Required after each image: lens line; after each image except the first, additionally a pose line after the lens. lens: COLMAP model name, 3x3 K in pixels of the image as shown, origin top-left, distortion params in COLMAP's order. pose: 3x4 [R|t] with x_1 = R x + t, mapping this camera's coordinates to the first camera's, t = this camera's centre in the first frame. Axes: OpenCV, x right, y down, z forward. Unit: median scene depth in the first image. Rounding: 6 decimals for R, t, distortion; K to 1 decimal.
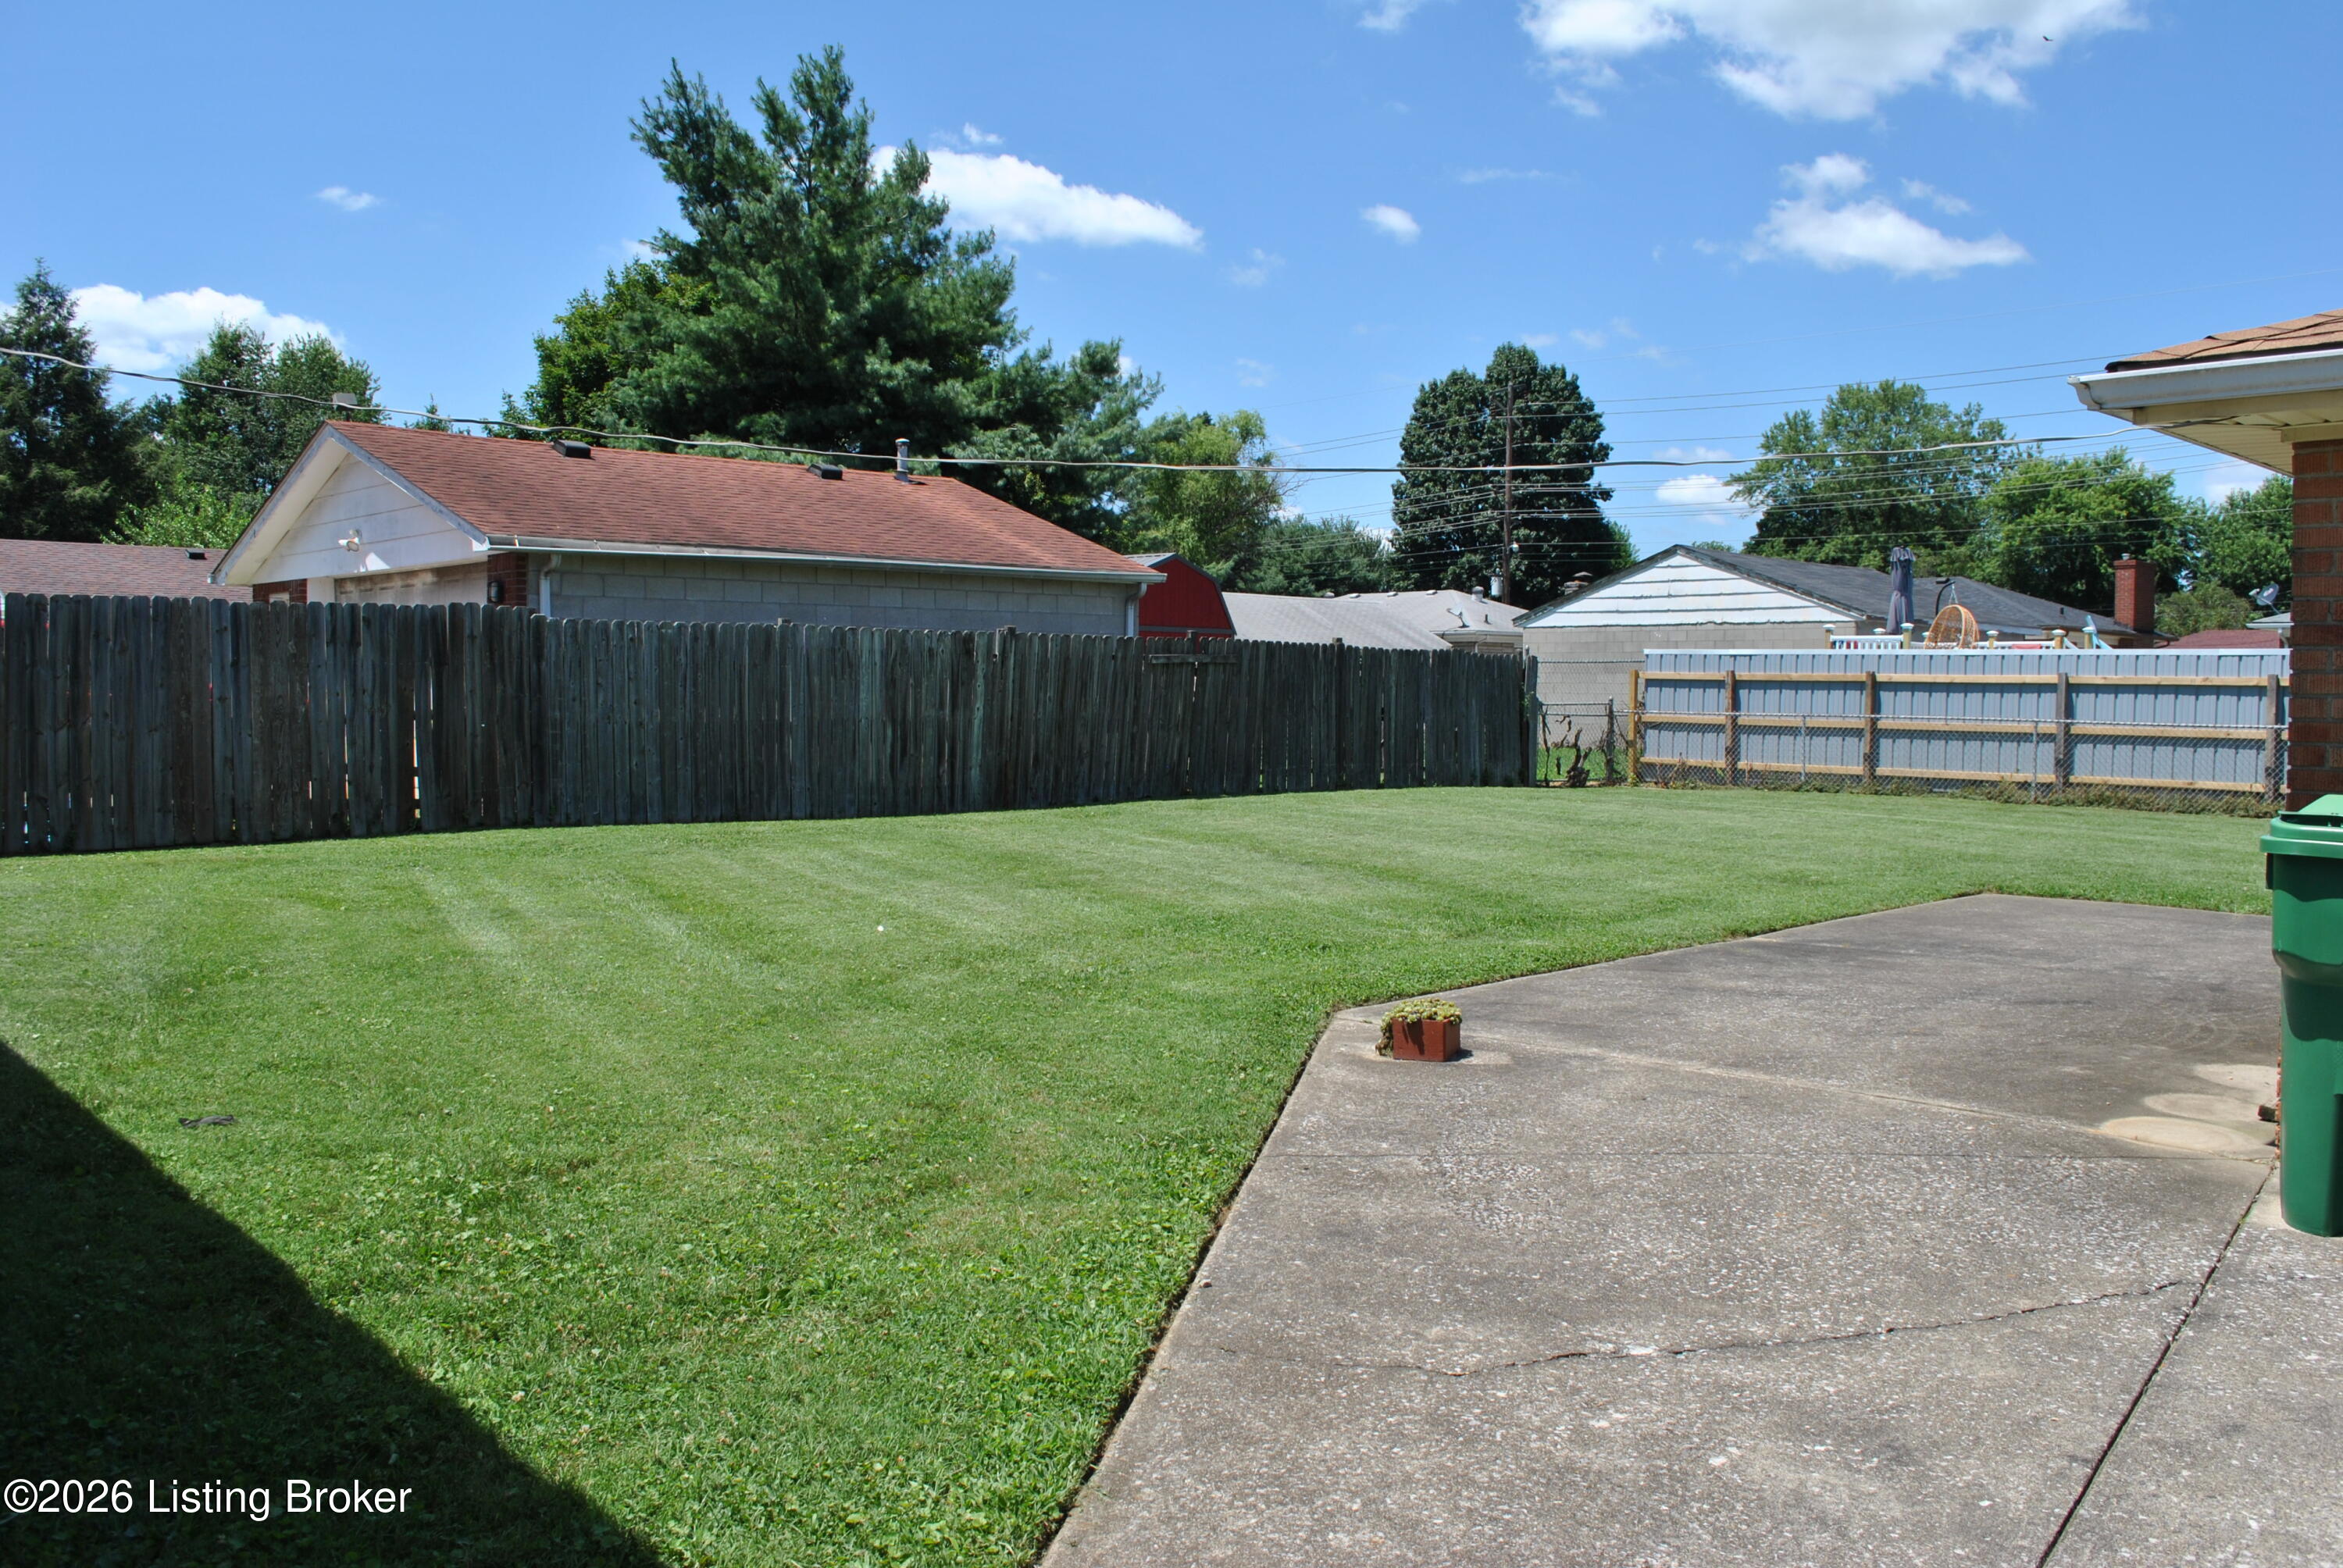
lens RADIAL K [[1896.3, 0, 1206.6], [0, 1896.3, 786.9], [0, 0, 1]] dist [-0.074507, -0.001470]
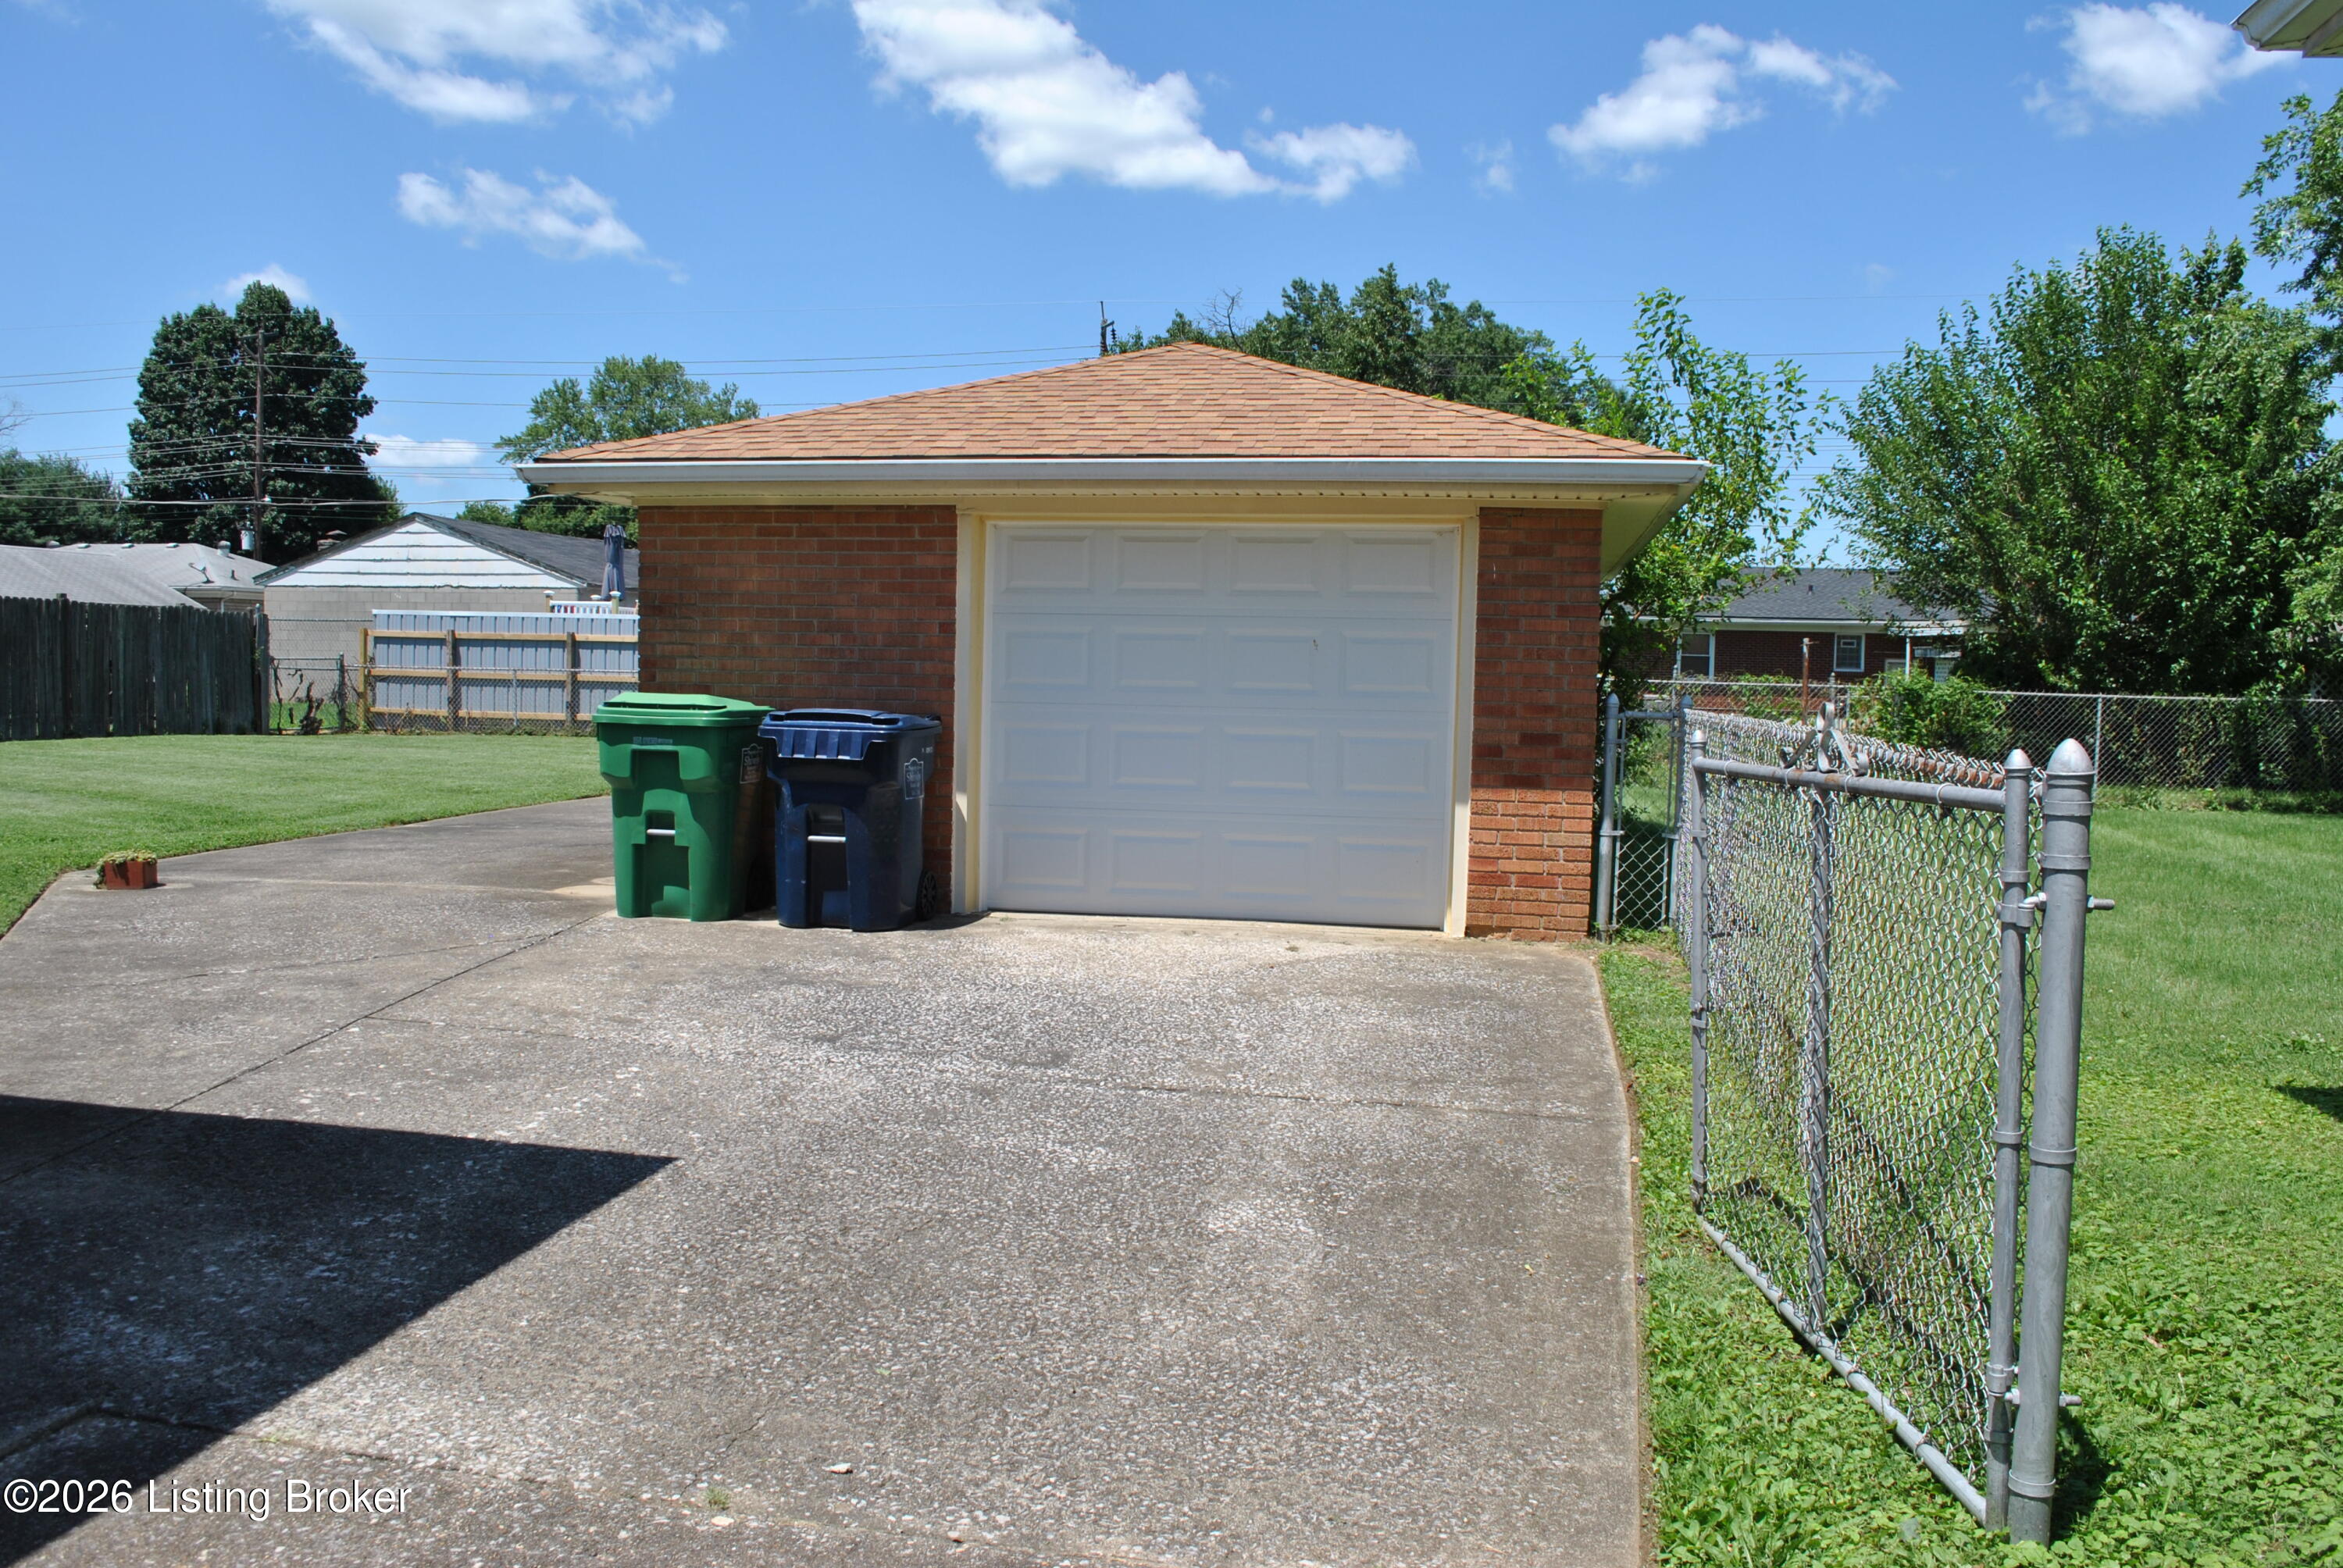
lens RADIAL K [[1896.3, 0, 1206.6], [0, 1896.3, 786.9], [0, 0, 1]] dist [-0.074507, -0.001470]
pose [[0.812691, -0.027385, 0.582051, -0.010159], [0.015857, 0.999564, 0.024888, 0.011402], [-0.582480, -0.010997, 0.812771, -0.173886]]
